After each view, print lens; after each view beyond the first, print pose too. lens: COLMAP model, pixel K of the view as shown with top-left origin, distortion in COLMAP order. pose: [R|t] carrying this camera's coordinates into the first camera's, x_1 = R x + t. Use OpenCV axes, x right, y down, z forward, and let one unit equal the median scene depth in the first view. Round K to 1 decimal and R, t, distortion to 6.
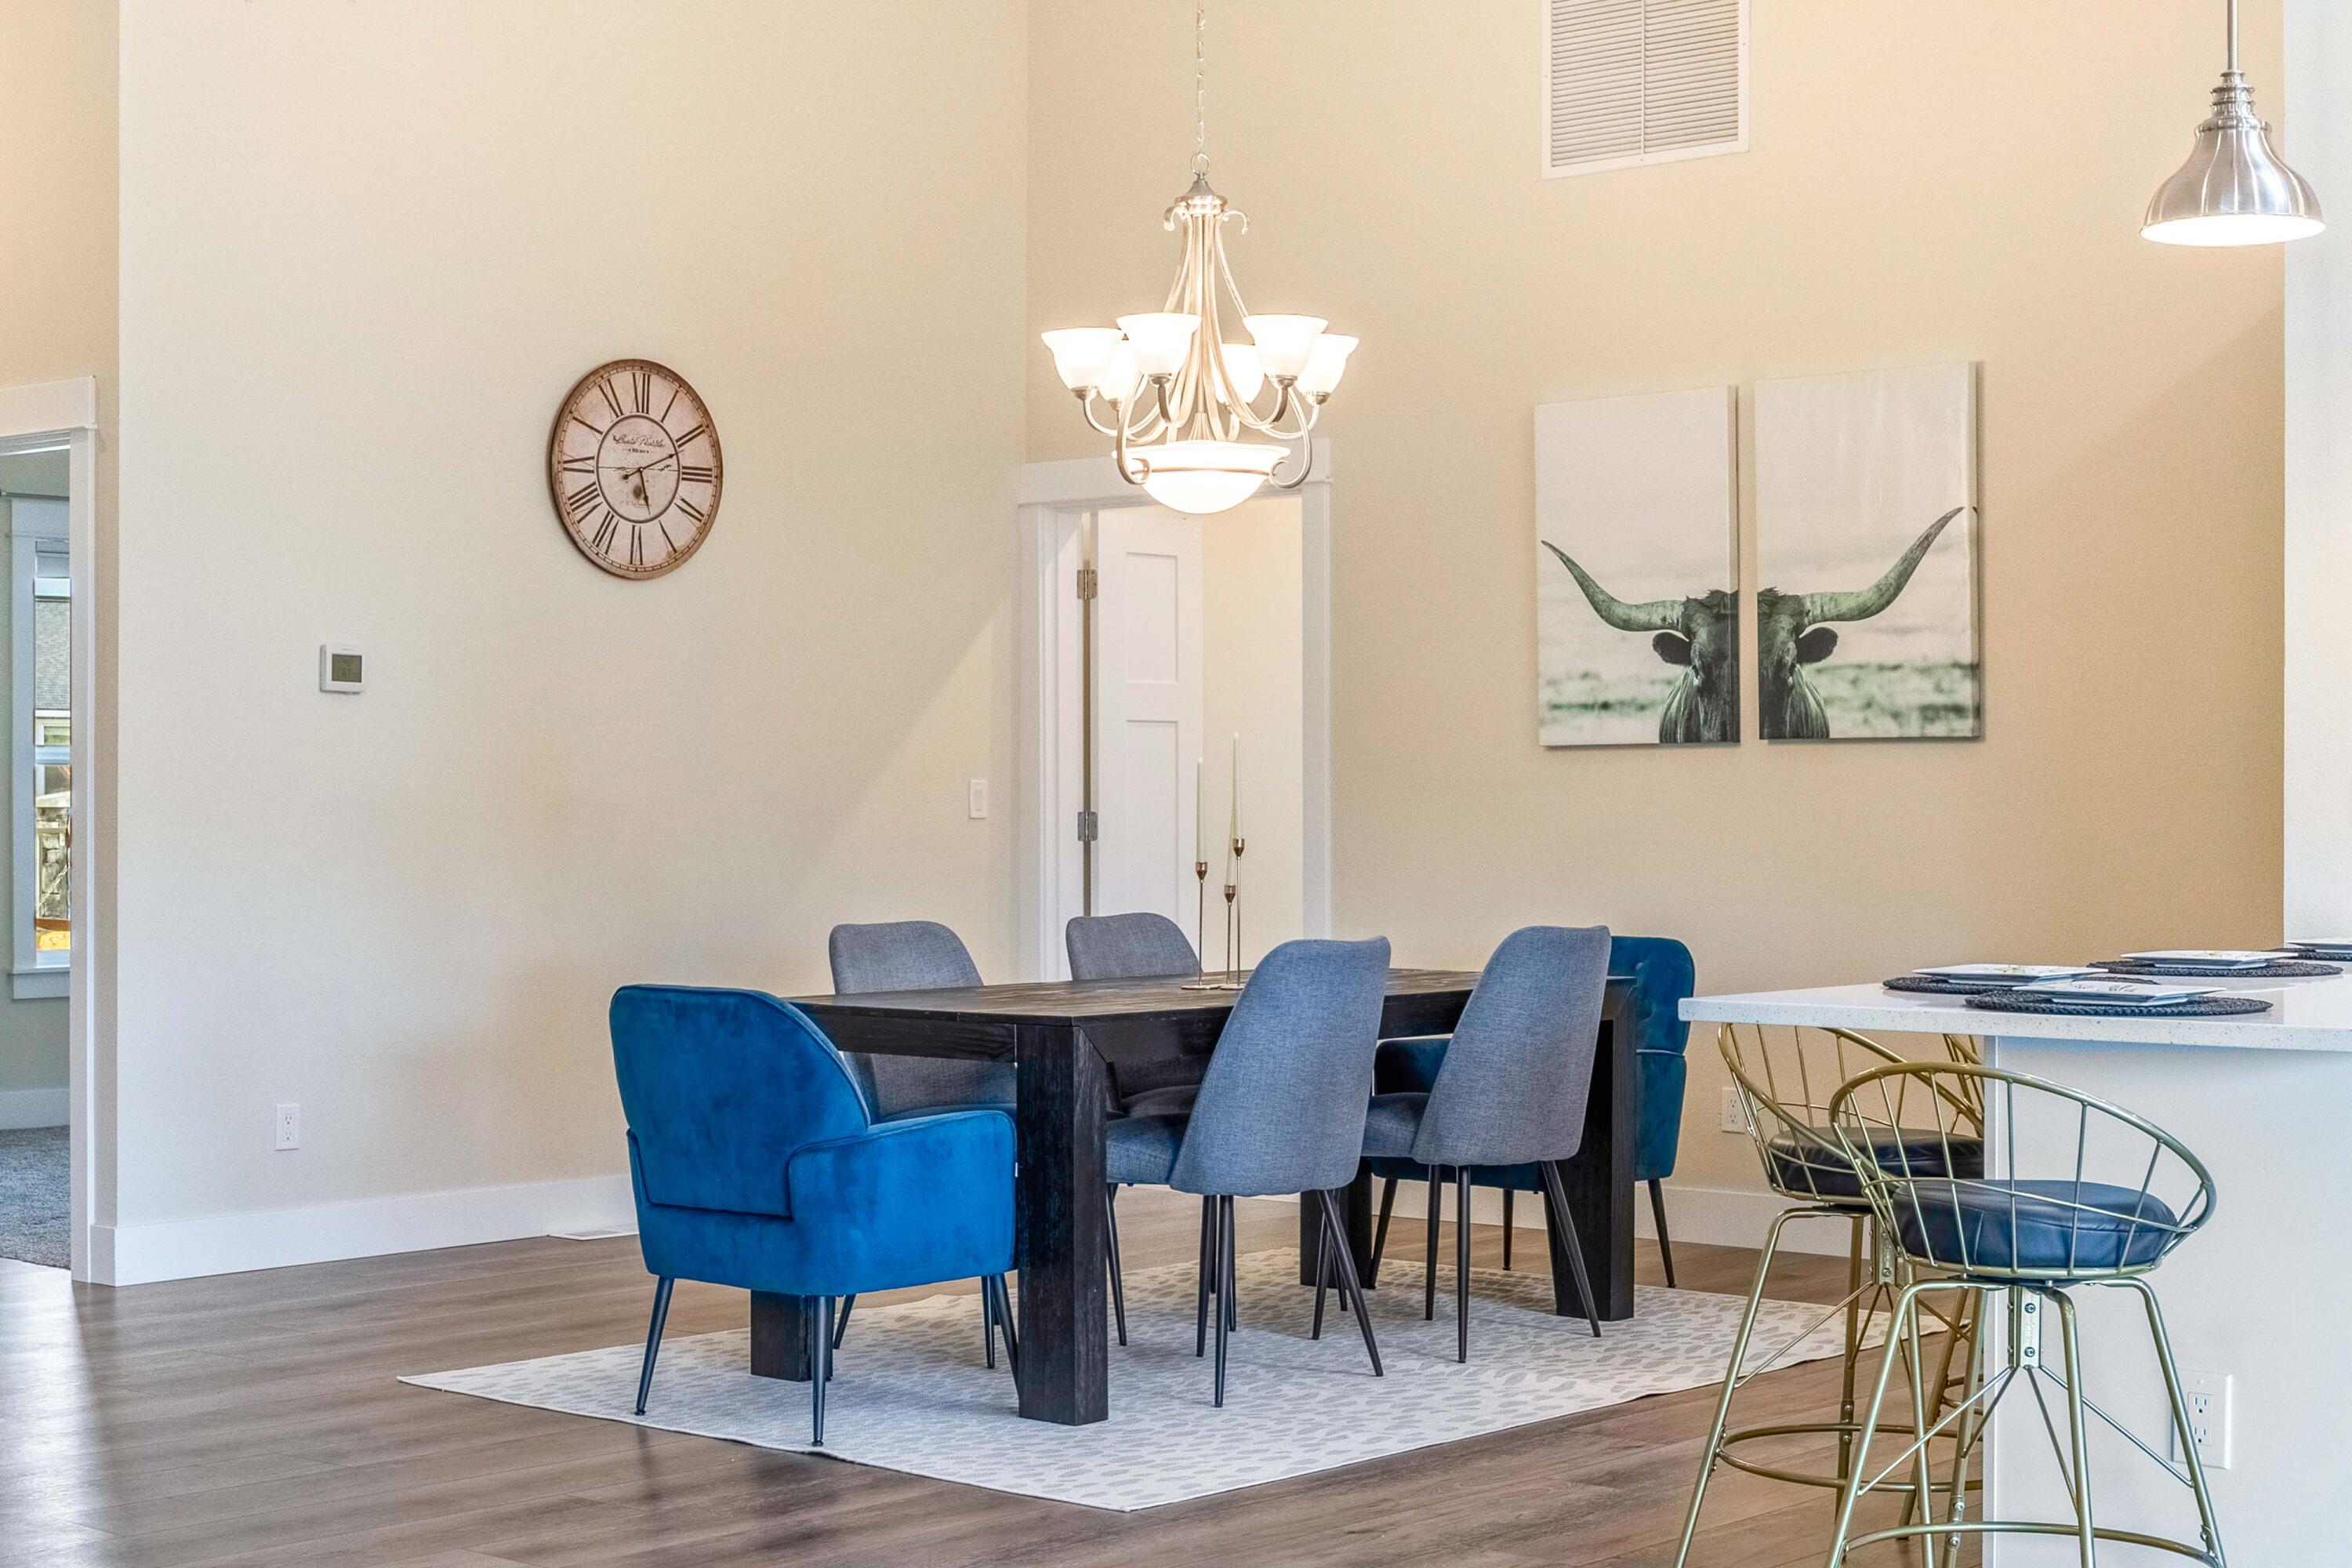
lens RADIAL K [[3598.4, 0, 1173.4], [0, 3598.4, 799.4], [0, 0, 1]] dist [0.048445, 0.000000]
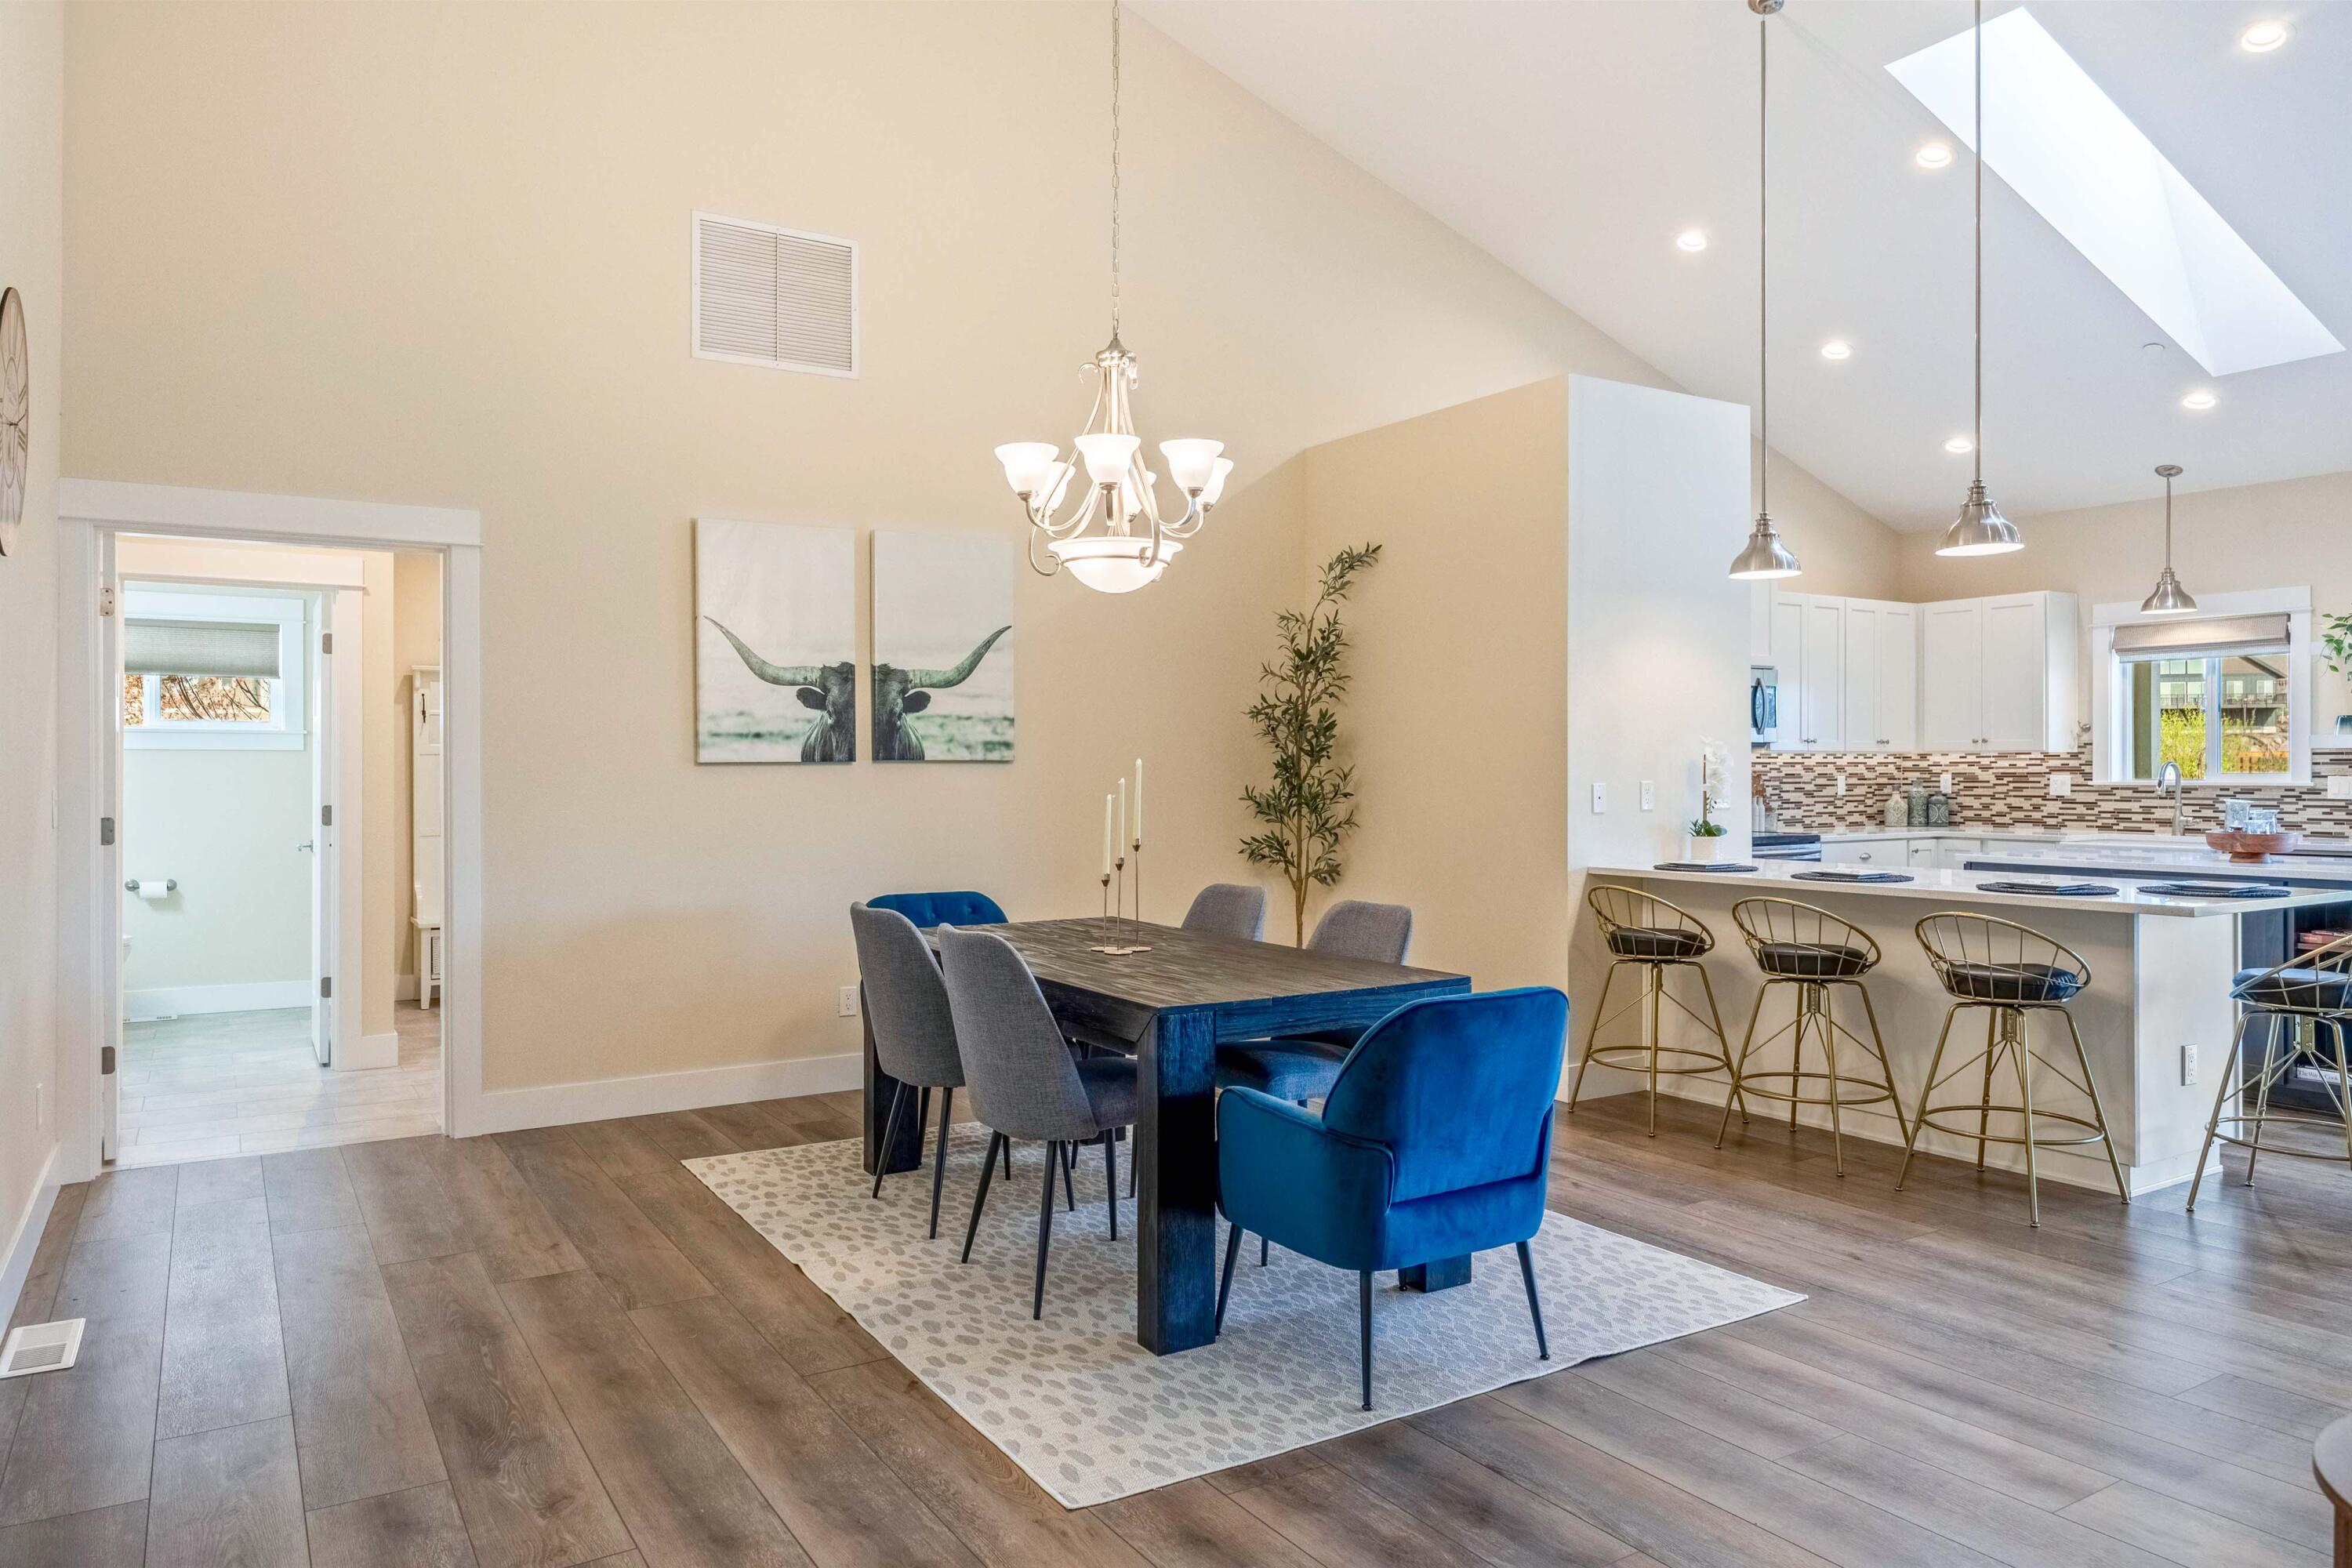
lens RADIAL K [[1545.4, 0, 1182.5], [0, 1545.4, 779.6], [0, 0, 1]] dist [-0.005675, 0.008653]
pose [[0.278856, -0.003268, 0.960327, -0.465825], [0.003593, 0.999991, 0.002359, -0.009911], [-0.960326, 0.002793, 0.278865, 0.724158]]
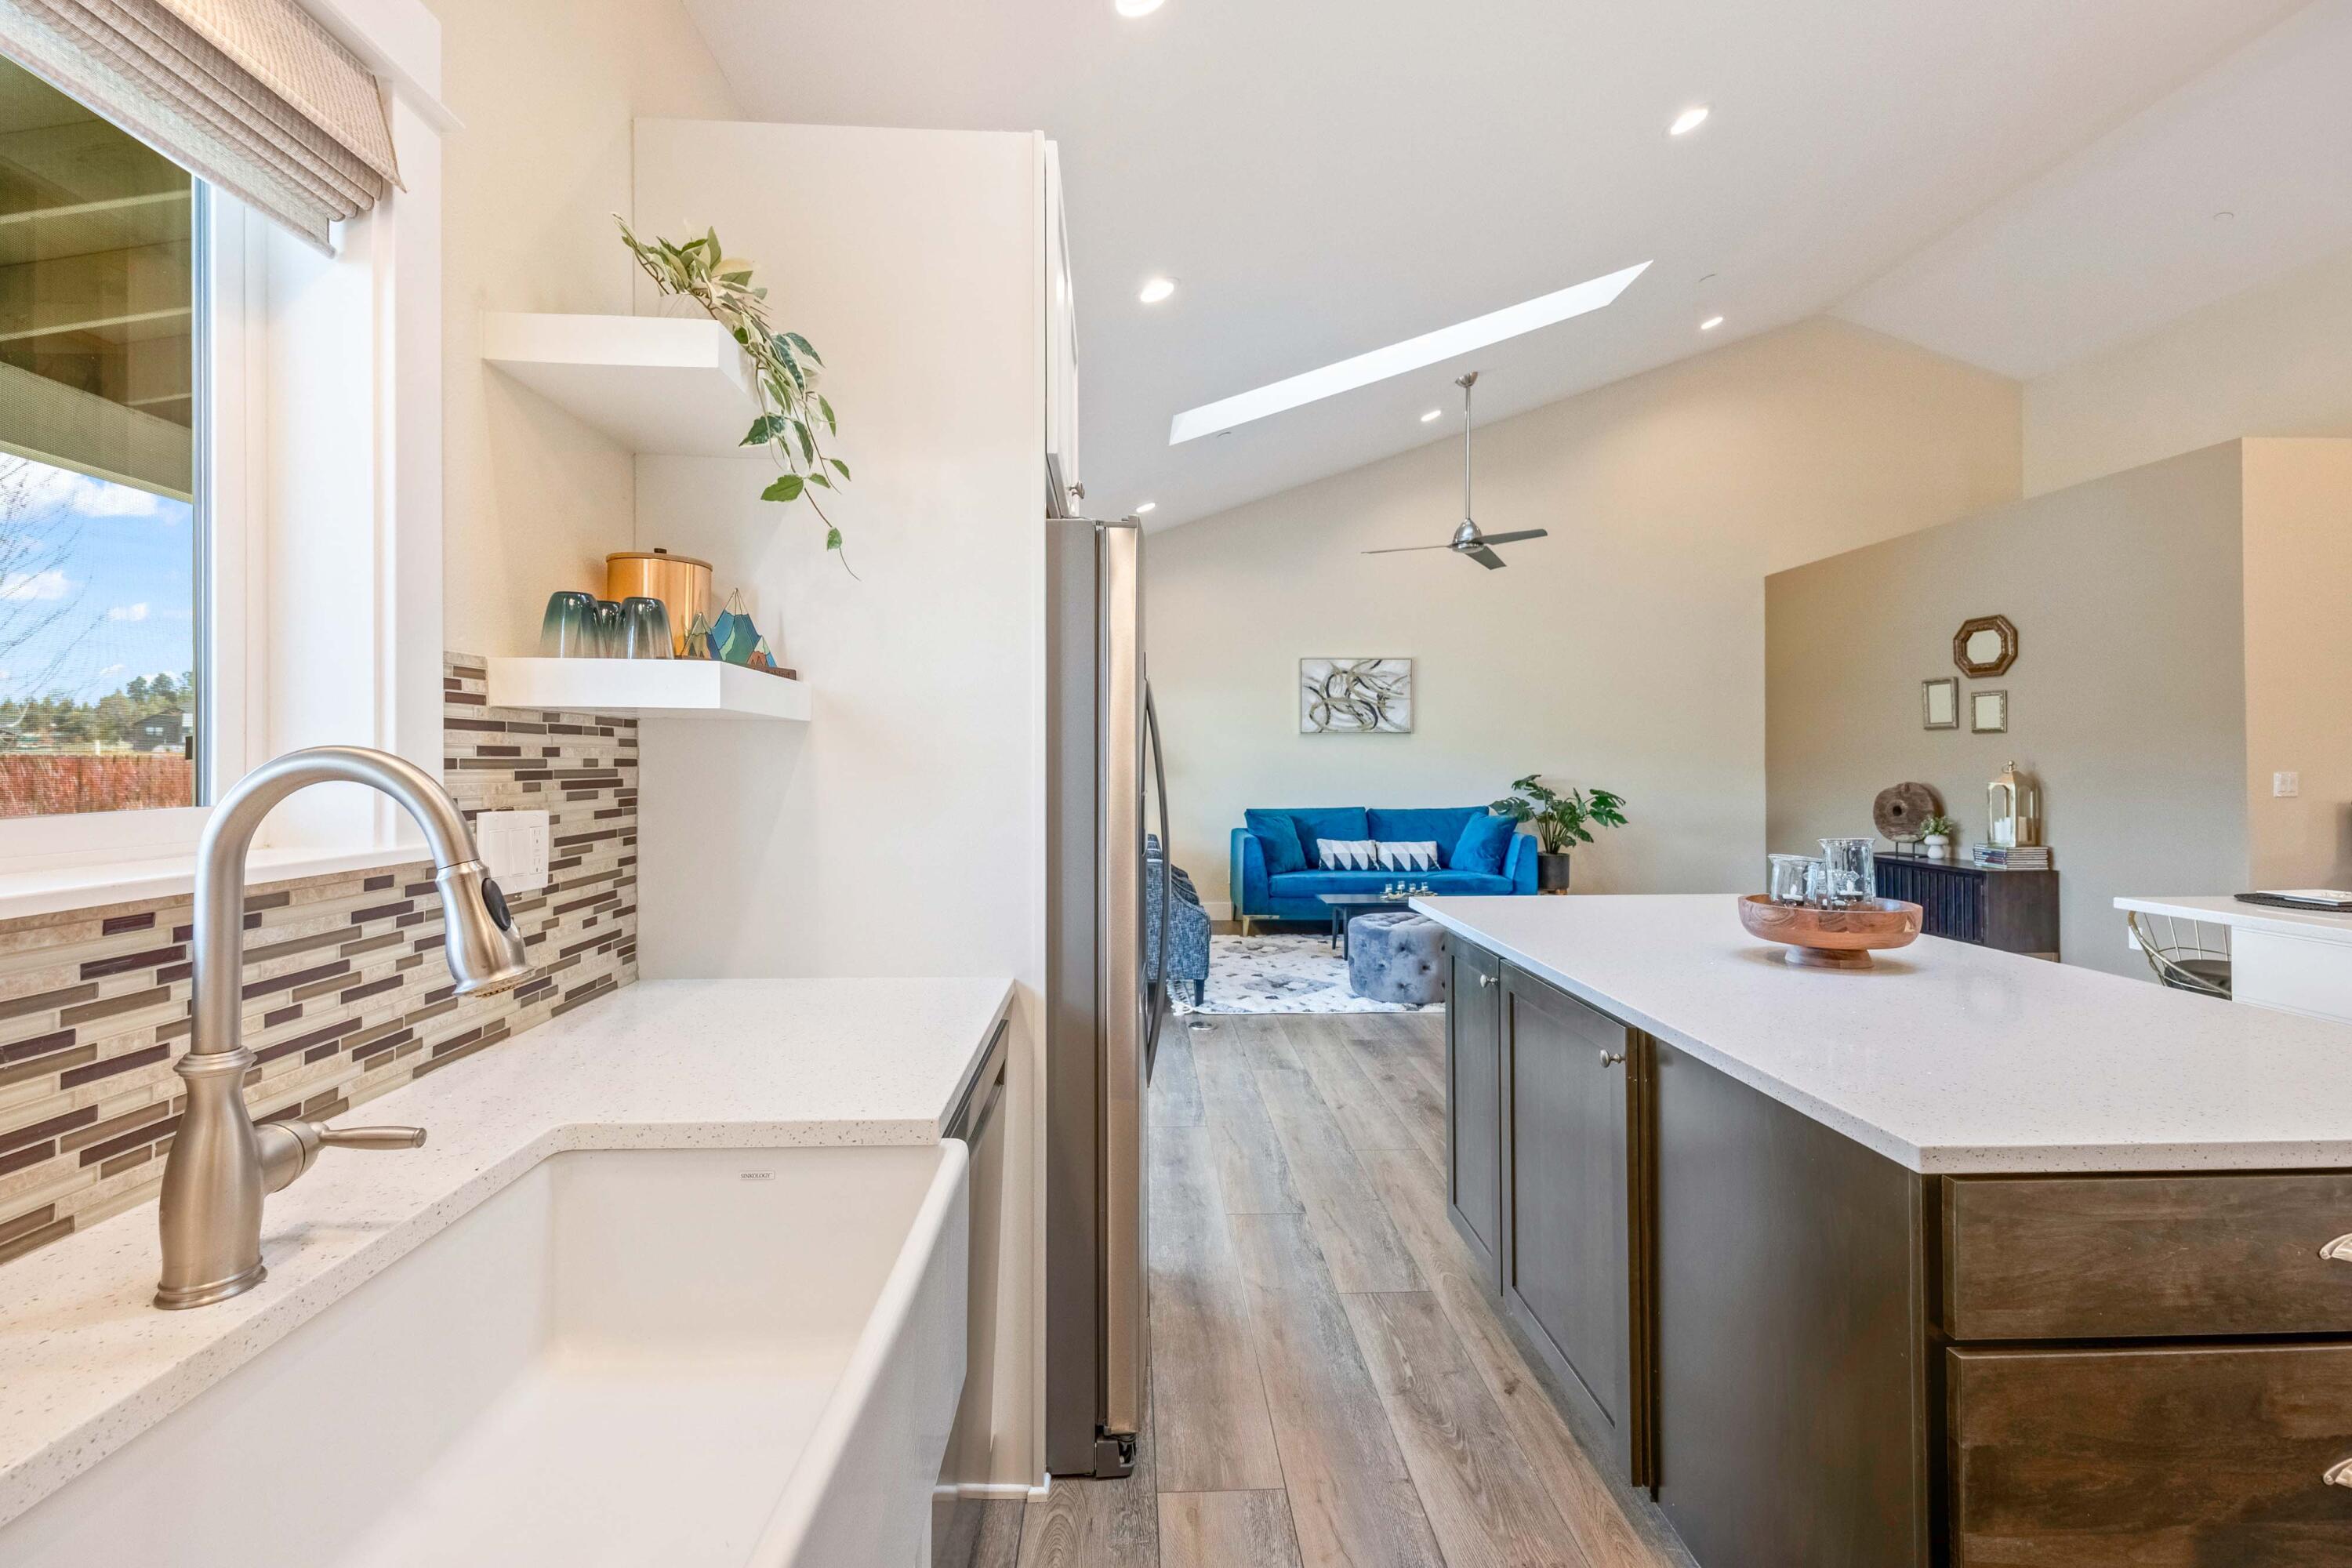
lens RADIAL K [[1063.9, 0, 1178.9], [0, 1063.9, 766.2], [0, 0, 1]] dist [0.015736, -0.003233]
pose [[-0.715818, 0.007095, -0.698251, 0.616309], [0.004658, 0.999975, 0.005386, -0.014808], [0.698271, 0.000603, -0.715833, 0.523477]]
